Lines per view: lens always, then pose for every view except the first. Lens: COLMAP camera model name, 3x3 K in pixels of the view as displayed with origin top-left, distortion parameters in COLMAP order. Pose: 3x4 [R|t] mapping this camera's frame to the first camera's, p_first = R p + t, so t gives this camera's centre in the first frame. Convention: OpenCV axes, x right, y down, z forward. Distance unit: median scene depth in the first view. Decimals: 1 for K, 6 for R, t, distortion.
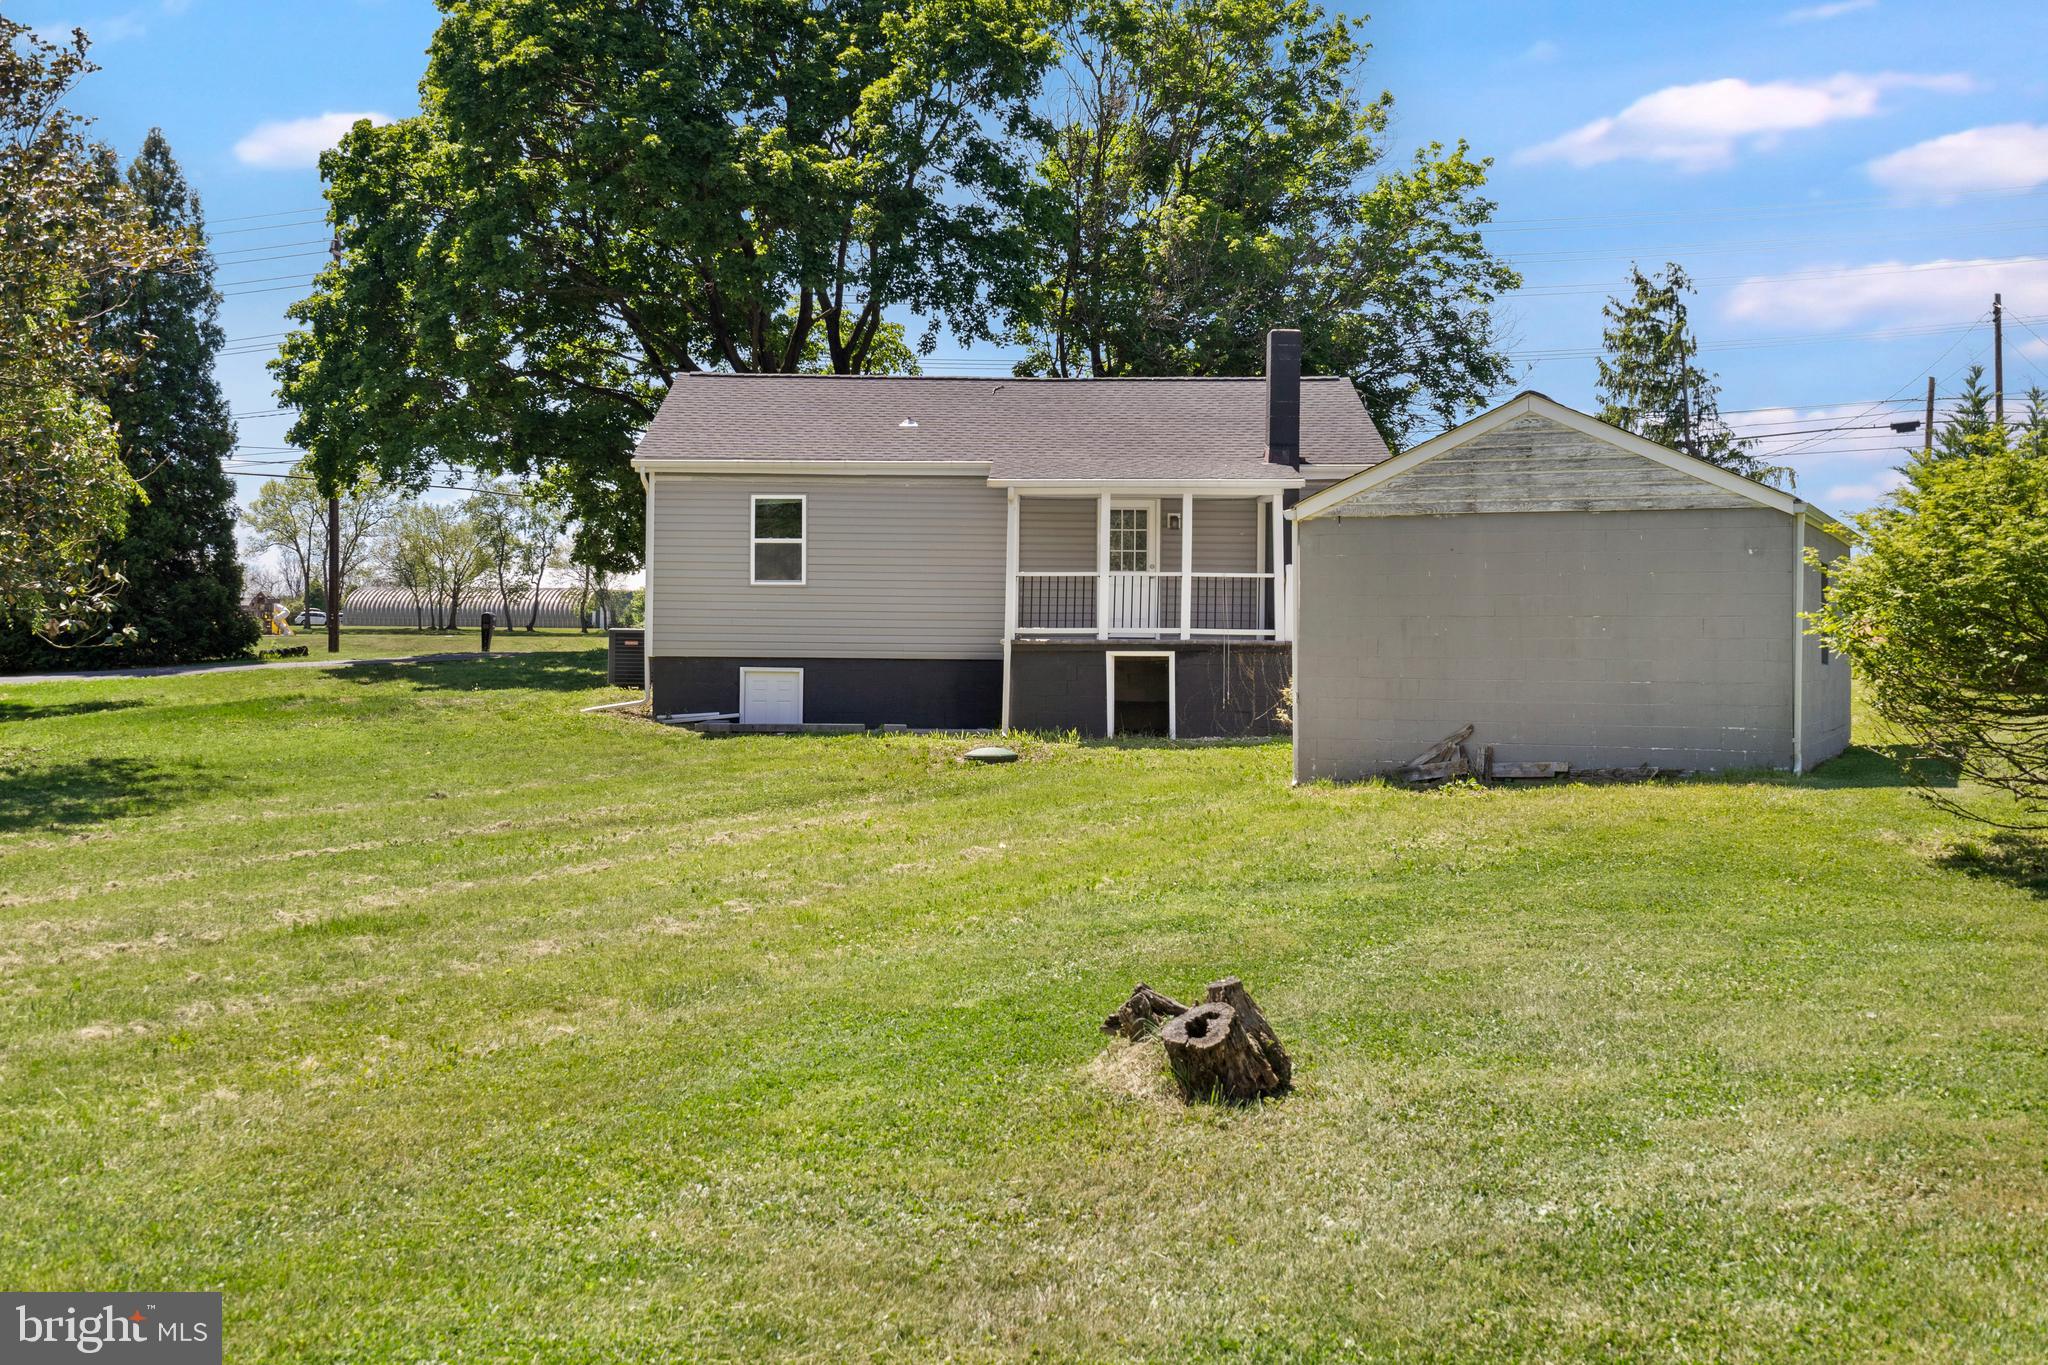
lens RADIAL K [[2064.4, 0, 1025.7], [0, 2064.4, 635.7], [0, 0, 1]] dist [-0.007541, -0.008106]
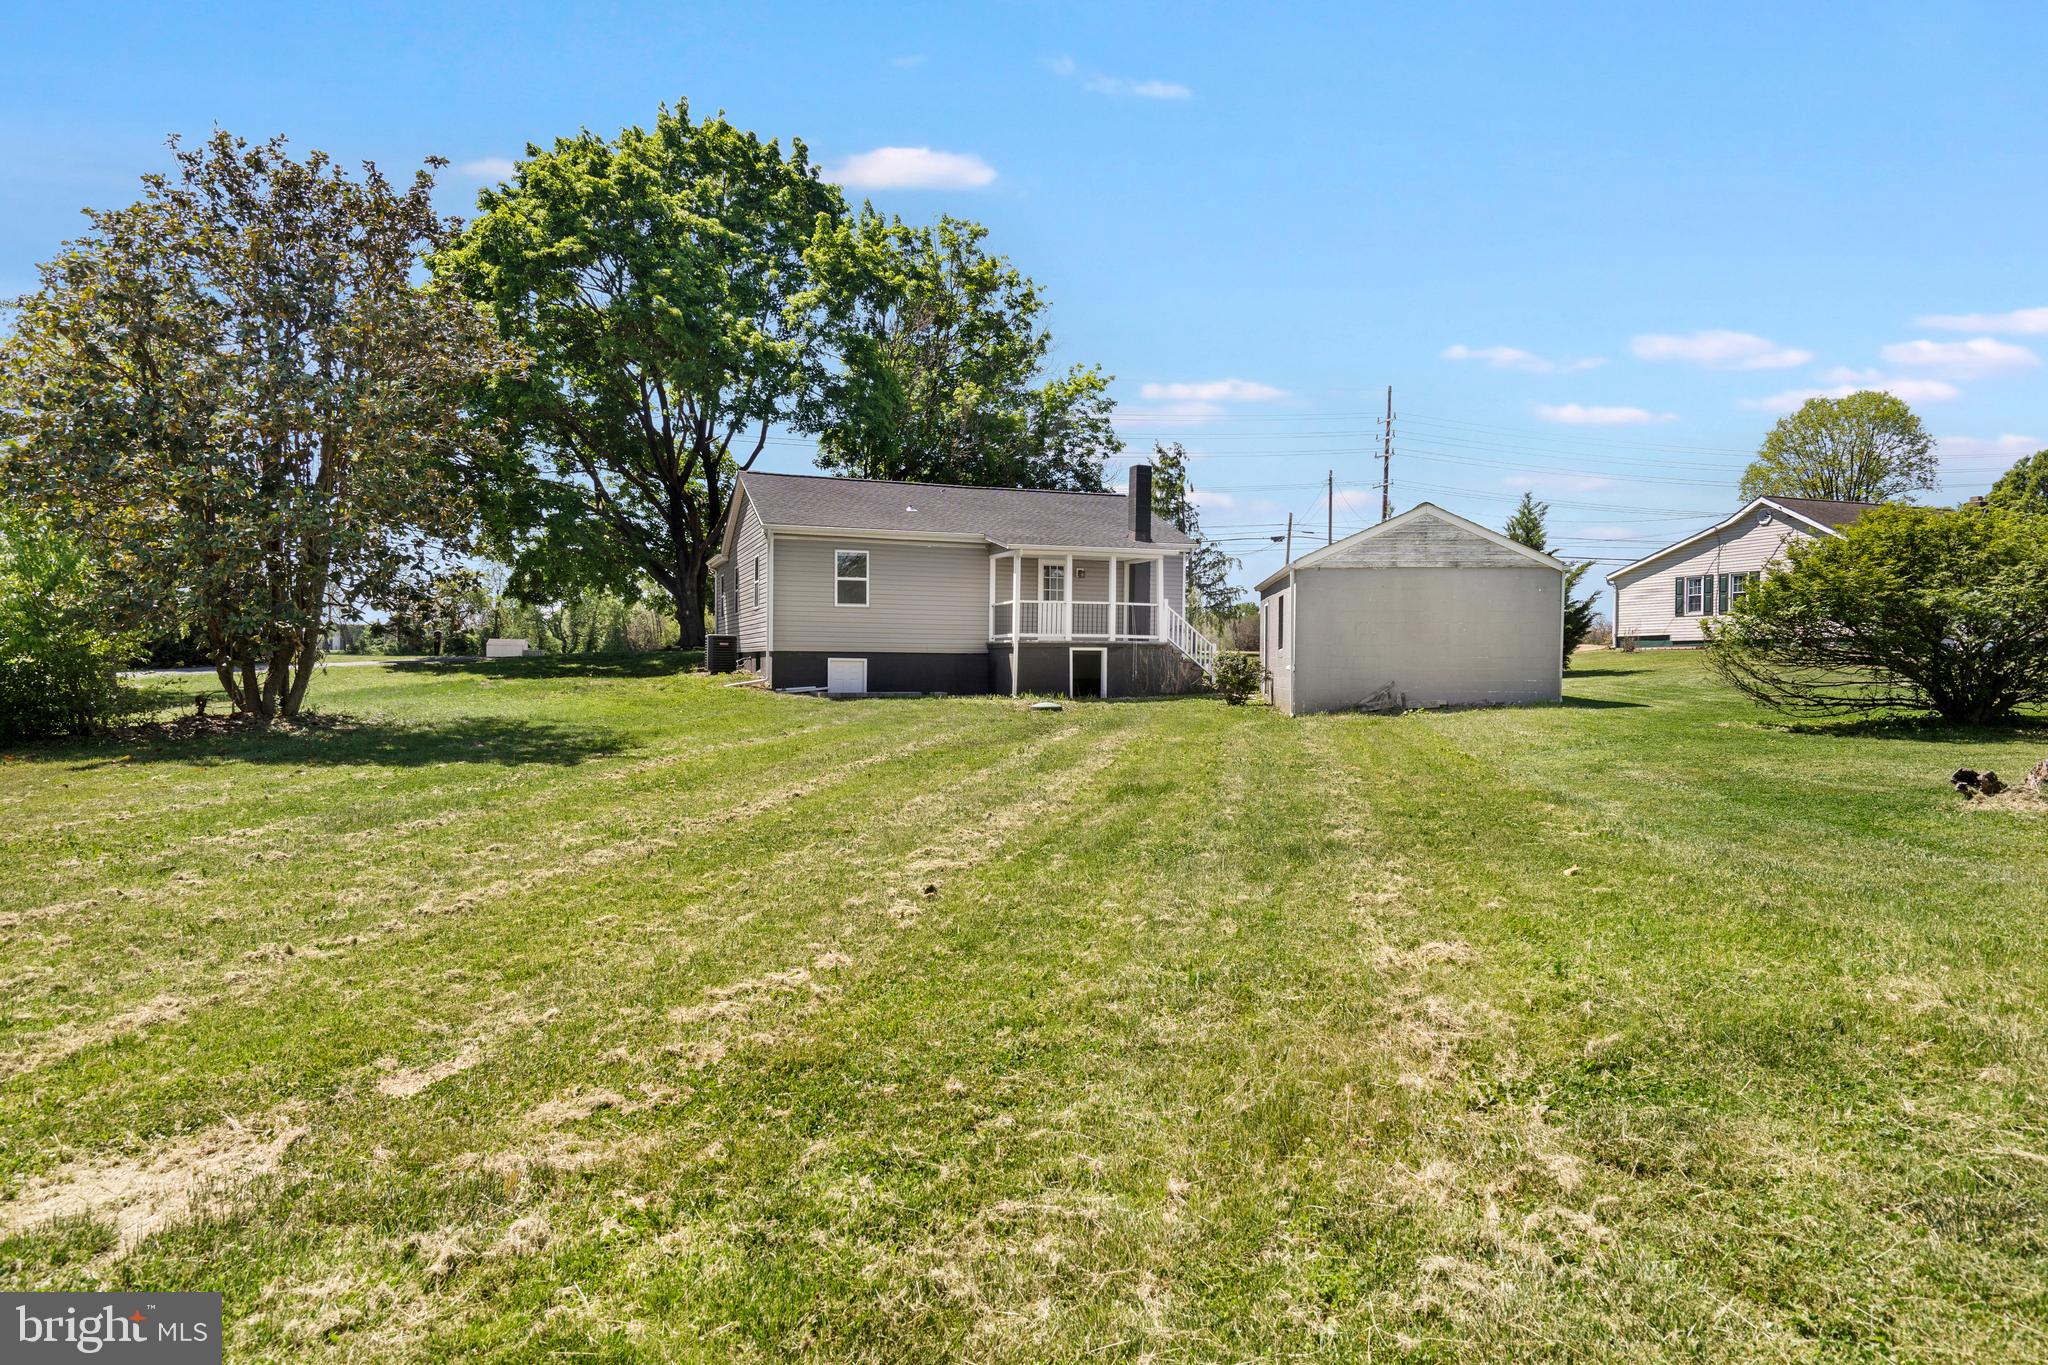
lens RADIAL K [[1250.0, 0, 1024.0], [0, 1250.0, 682.5], [0, 0, 1]] dist [0.046926, -0.000259]
pose [[0.937277, -0.003203, 0.348571, -0.335368], [-0.002644, 0.999864, 0.016298, 0.018526], [-0.348575, -0.016197, 0.937141, 0.037662]]
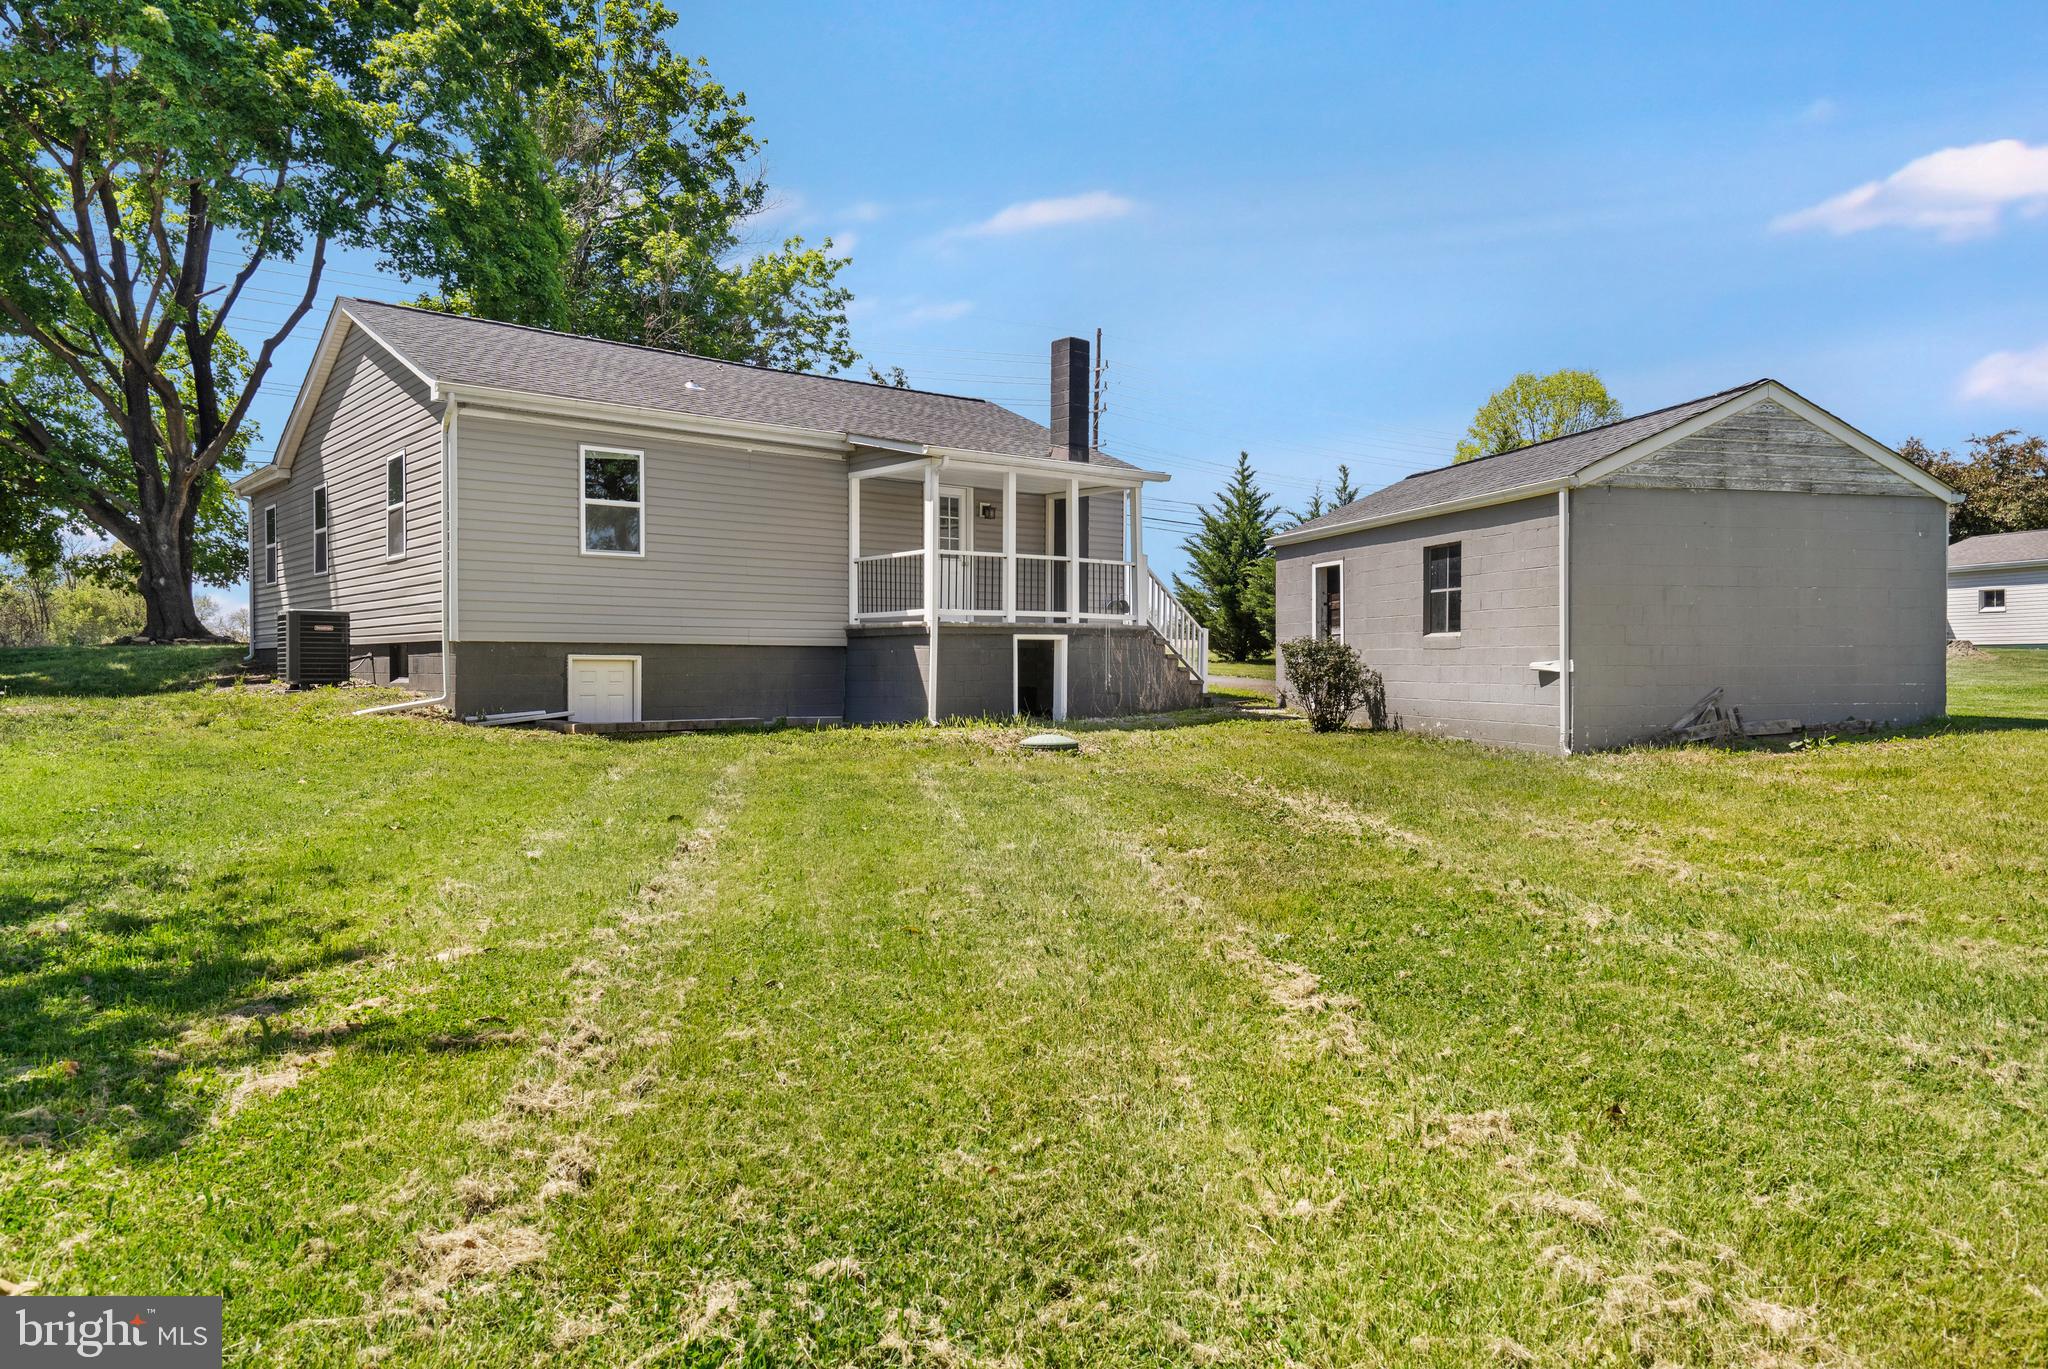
lens RADIAL K [[1341.4, 0, 1019.6], [0, 1341.4, 668.4], [0, 0, 1]] dist [0.045633, -0.054335]
pose [[0.761403, -0.009805, 0.648205, -0.349494], [0.005445, 0.999947, 0.008731, 0.017072], [-0.648256, -0.003118, 0.761416, 0.478584]]
